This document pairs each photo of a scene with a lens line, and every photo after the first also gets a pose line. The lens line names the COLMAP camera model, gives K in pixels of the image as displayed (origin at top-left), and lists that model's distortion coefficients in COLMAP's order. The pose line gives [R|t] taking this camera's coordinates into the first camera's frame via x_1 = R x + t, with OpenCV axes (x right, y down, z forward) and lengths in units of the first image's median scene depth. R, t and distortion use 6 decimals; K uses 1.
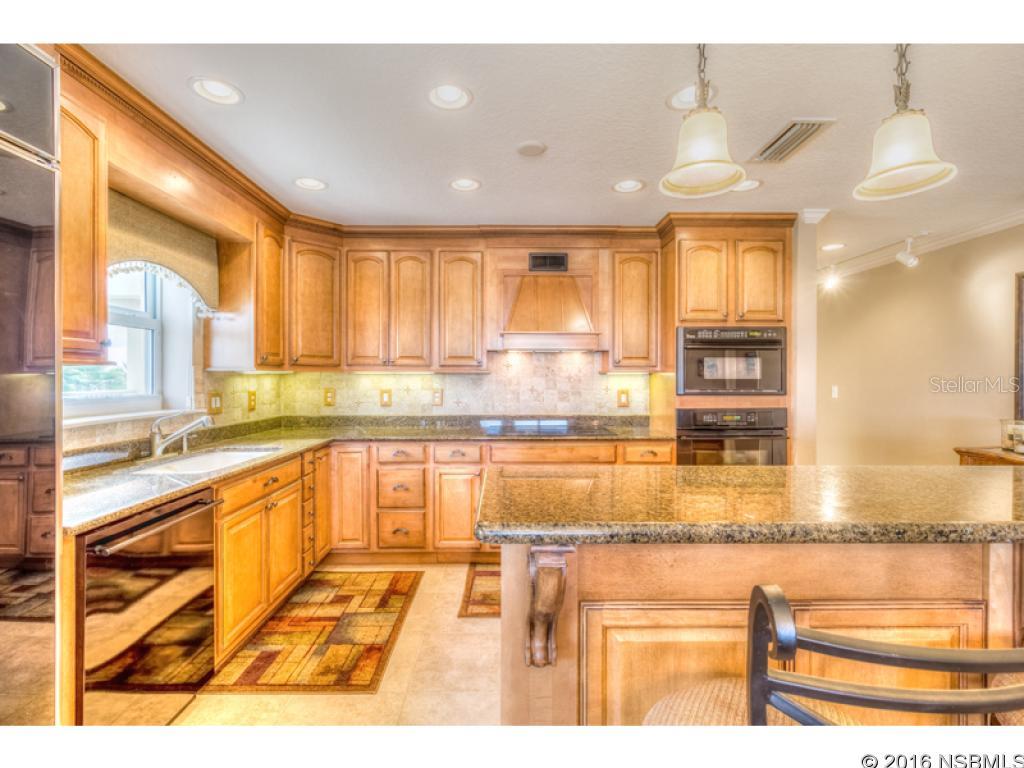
lens RADIAL K [[481.3, 0, 488.7], [0, 481.3, 378.3], [0, 0, 1]] dist [-0.000265, 0.000045]
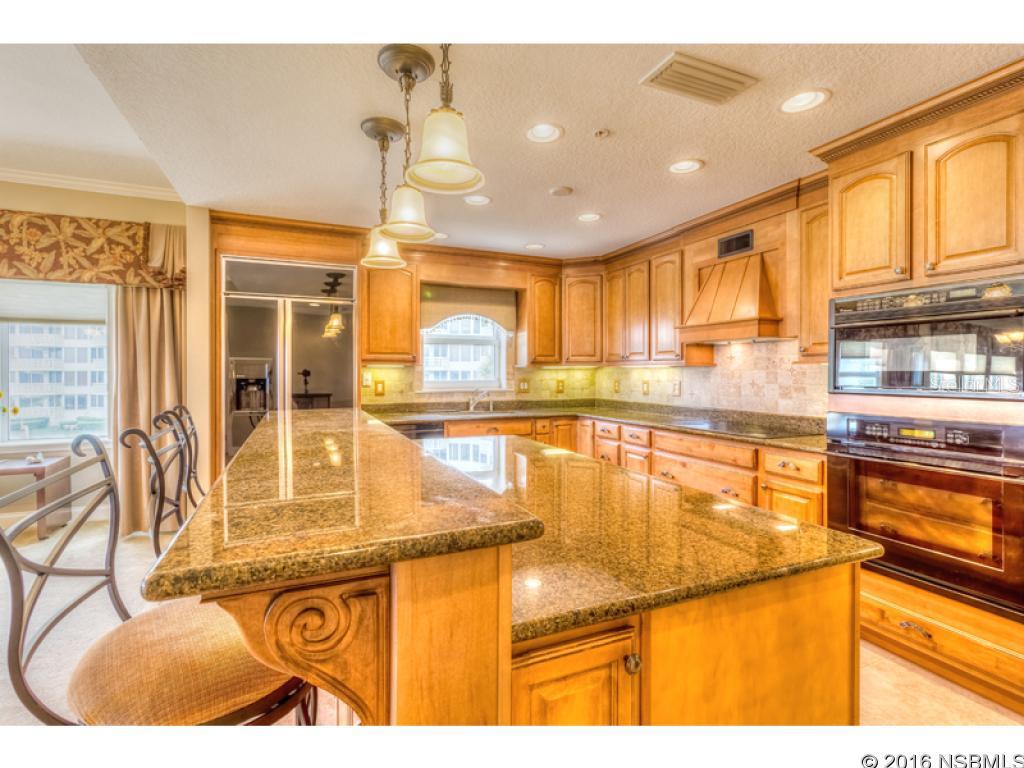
lens RADIAL K [[477.9, 0, 507.4], [0, 477.9, 374.1], [0, 0, 1]] dist [0.000970, 0.000055]
pose [[0.394370, 0.004162, -0.918942, 0.841688], [0.000137, 0.999989, 0.004588, 0.001758], [0.918952, -0.001936, 0.394366, 0.256792]]
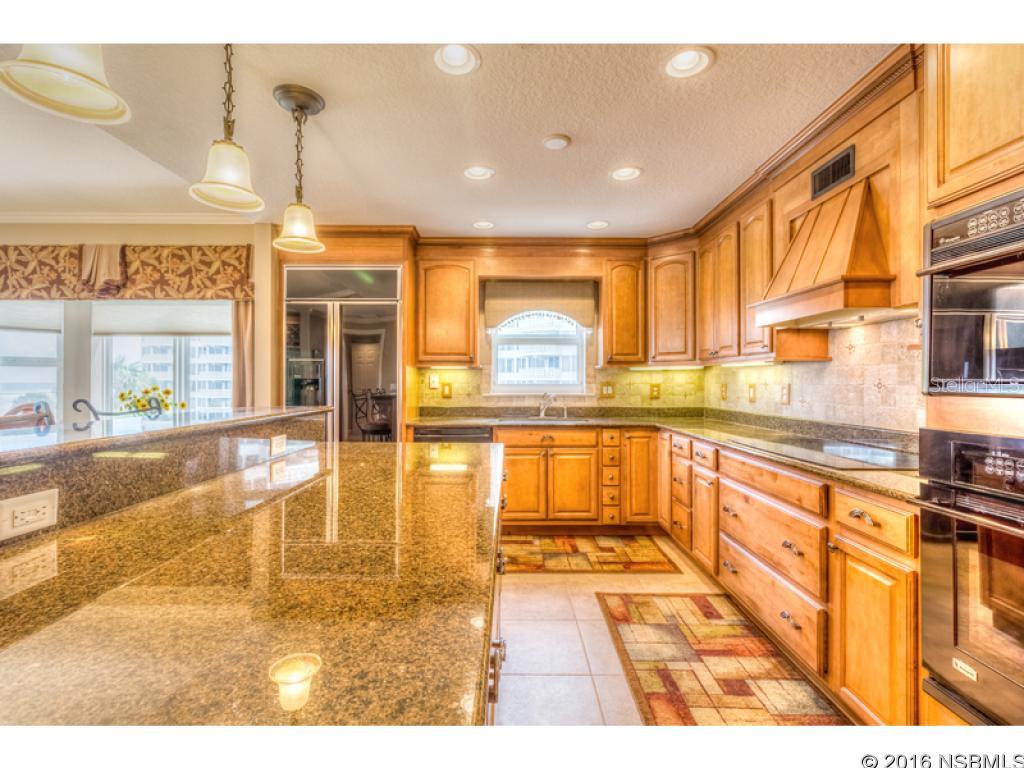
lens RADIAL K [[474.1, 0, 512.9], [0, 474.1, 380.0], [0, 0, 1]] dist [0.004011, 0.000747]
pose [[0.002965, -0.004913, -0.999984, 0.769498], [-0.002105, 0.999986, -0.004919, 0.024351], [0.999993, 0.002120, 0.002954, 0.632713]]
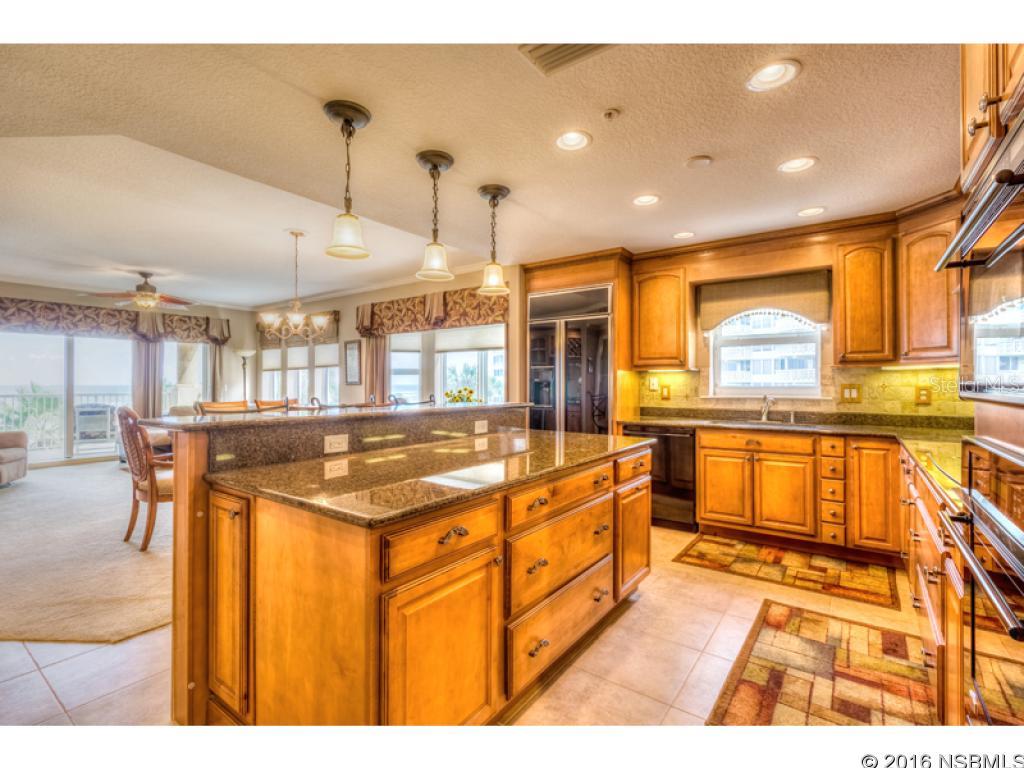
lens RADIAL K [[476.8, 0, 505.3], [0, 476.8, 379.8], [0, 0, 1]] dist [0.001702, 0.000767]
pose [[-0.595110, -0.007352, -0.803611, 0.863389], [-0.000439, 0.999961, -0.008823, 0.022997], [0.803644, -0.004898, -0.595090, 0.906441]]
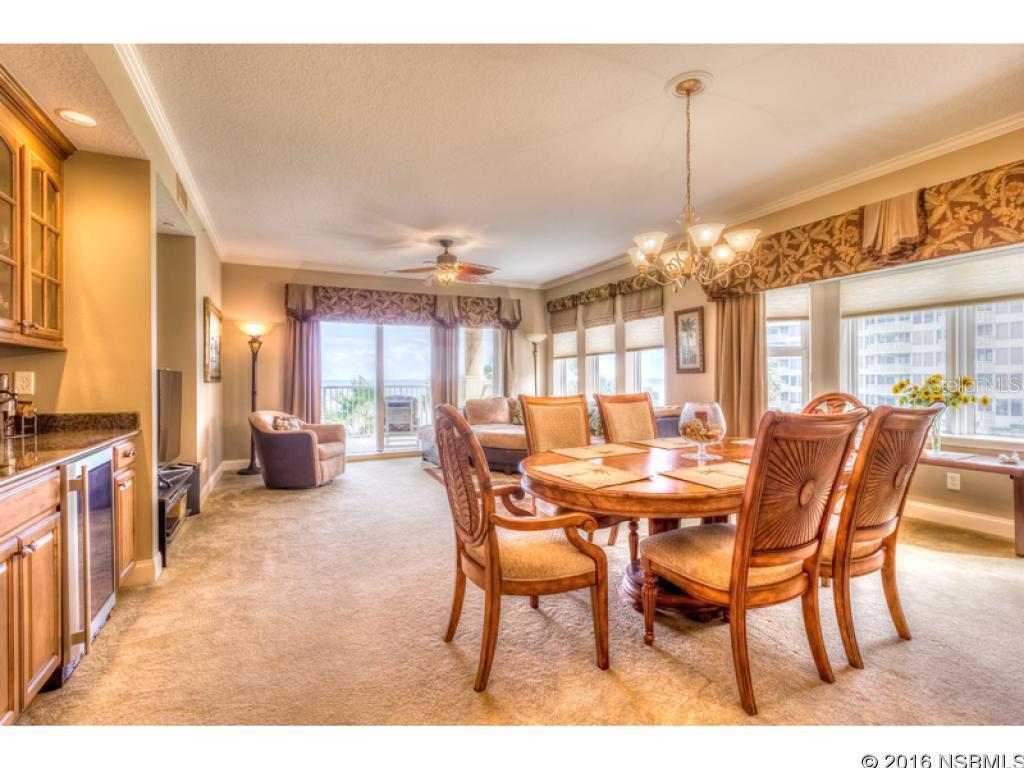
lens RADIAL K [[486.2, 0, 509.1], [0, 486.2, 379.0], [0, 0, 1]] dist [0.000000, -0.000253]
pose [[-0.902410, 0.004606, -0.430855, 0.689924], [0.004120, 0.999989, 0.002060, 0.042756], [0.430860, 0.000084, -0.902419, 0.123495]]
